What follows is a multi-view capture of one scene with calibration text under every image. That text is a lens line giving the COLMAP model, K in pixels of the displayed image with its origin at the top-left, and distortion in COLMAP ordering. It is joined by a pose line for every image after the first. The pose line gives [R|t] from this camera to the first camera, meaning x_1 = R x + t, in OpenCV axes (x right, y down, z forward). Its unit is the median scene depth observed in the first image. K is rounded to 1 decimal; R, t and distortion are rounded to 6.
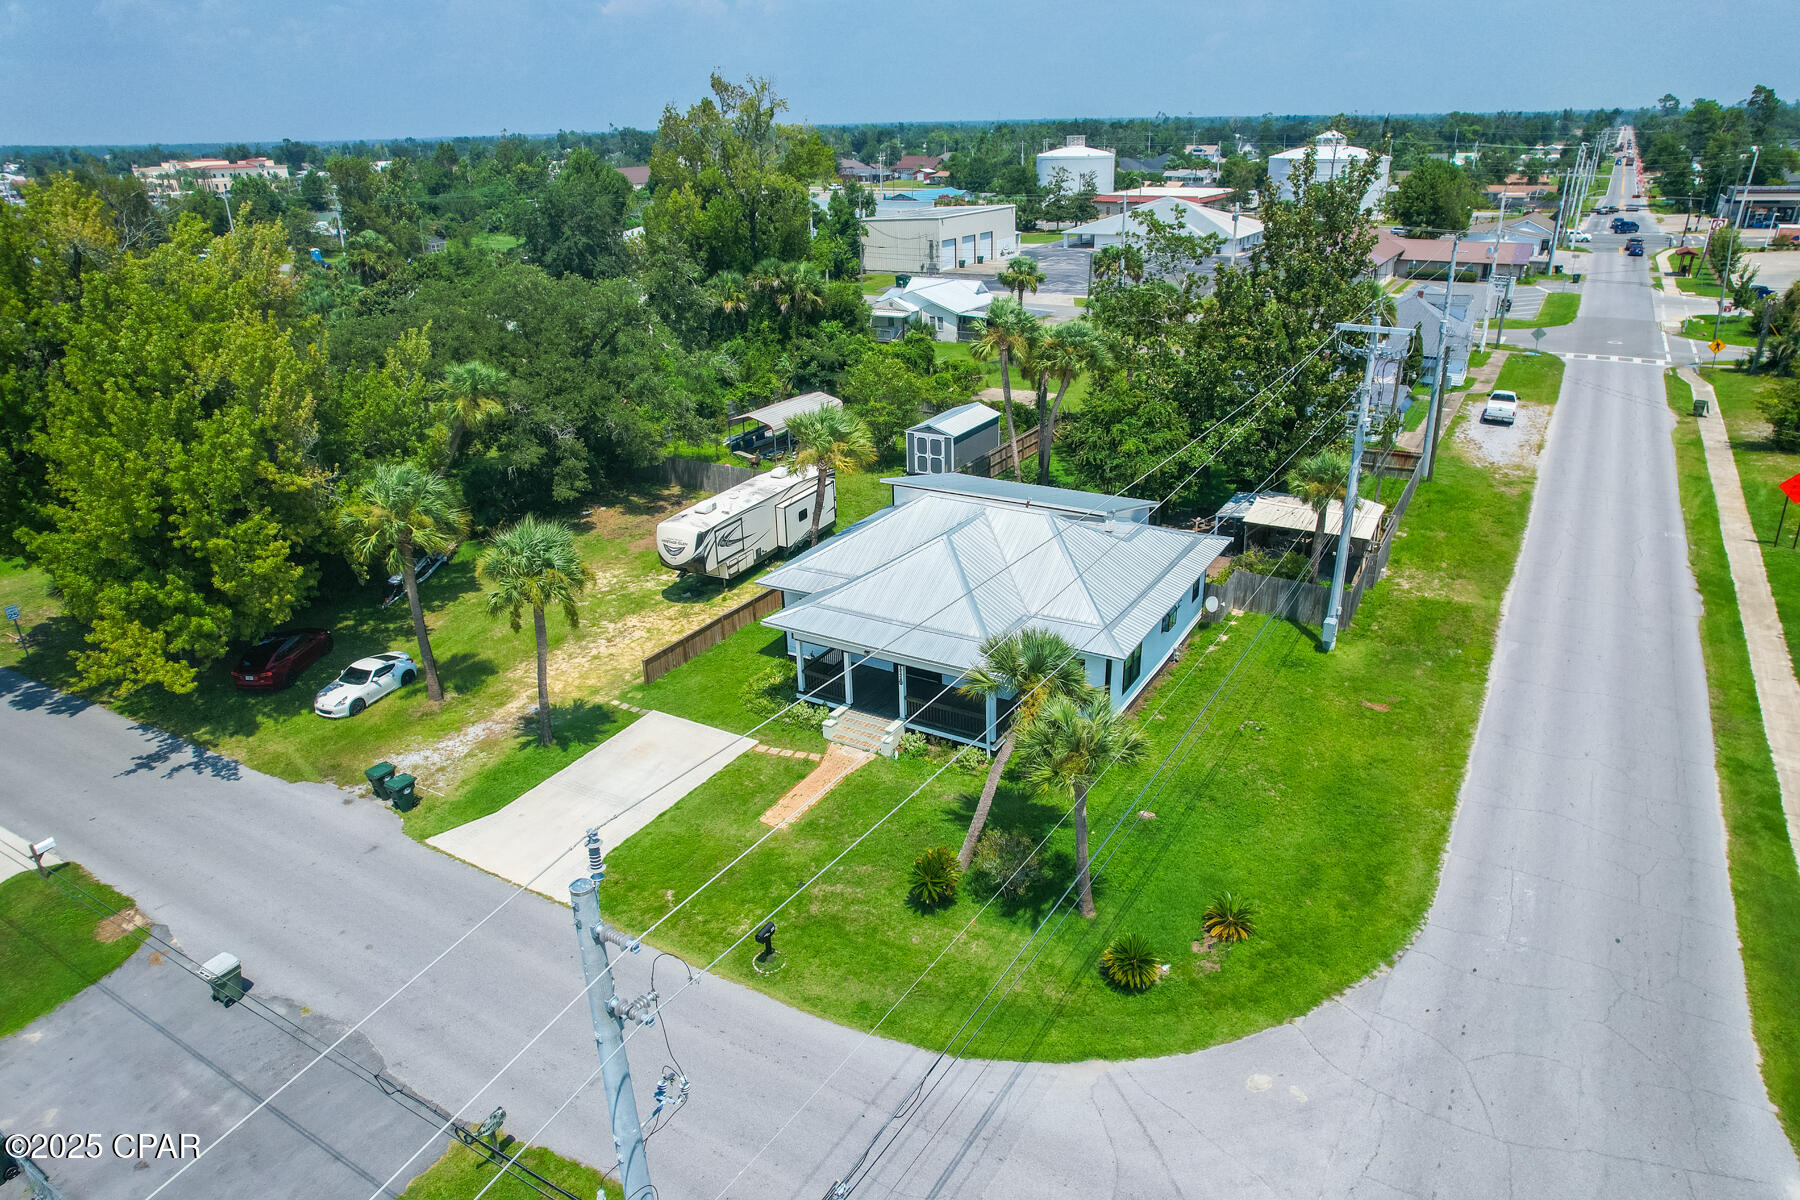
lens RADIAL K [[1149.9, 0, 909.3], [0, 1149.9, 610.5], [0, 0, 1]] dist [-0.080523, 0.074471]
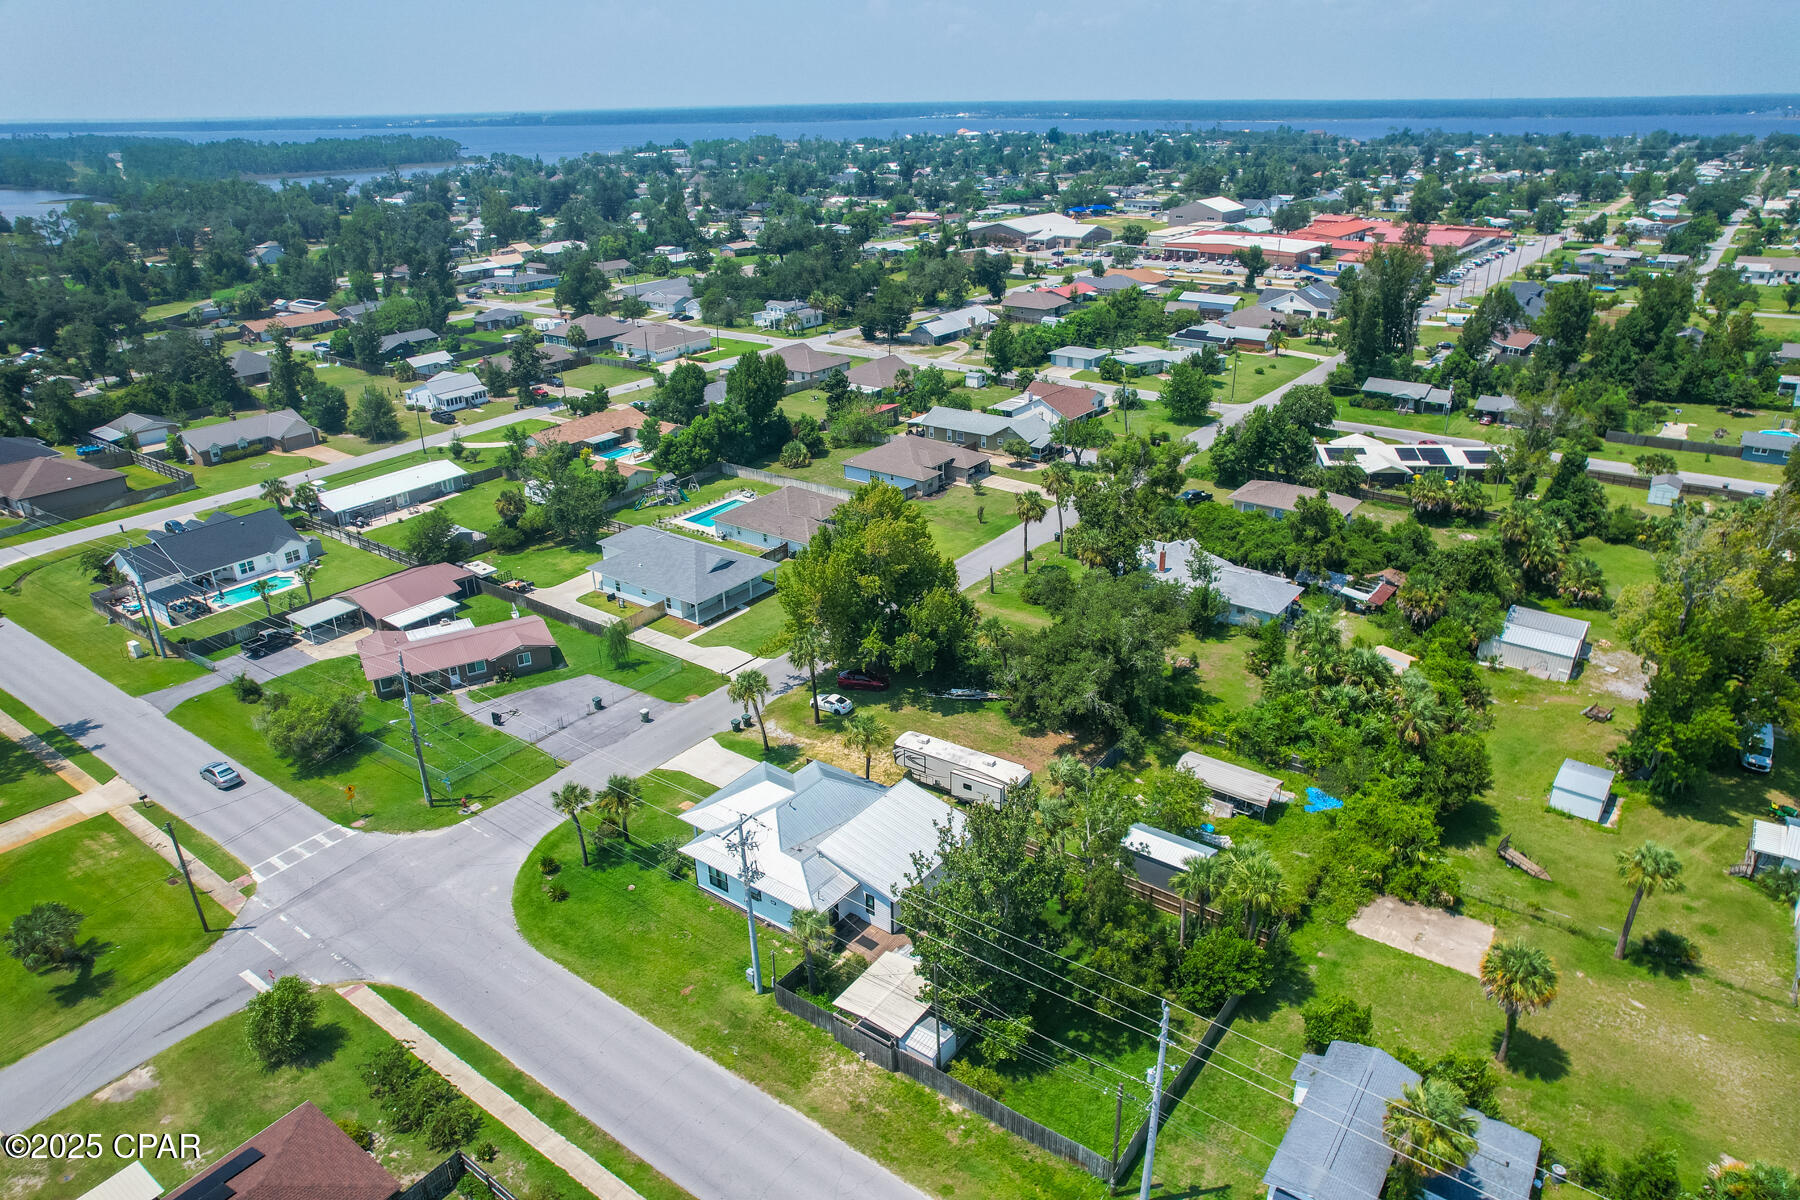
lens RADIAL K [[1149.9, 0, 909.3], [0, 1149.9, 610.5], [0, 0, 1]] dist [-0.080523, 0.074471]
pose [[-0.102775, 0.429507, -0.897196, 1.606443], [-0.379349, 0.816880, 0.434513, -1.221016], [0.919528, 0.385008, 0.078979, 0.888387]]
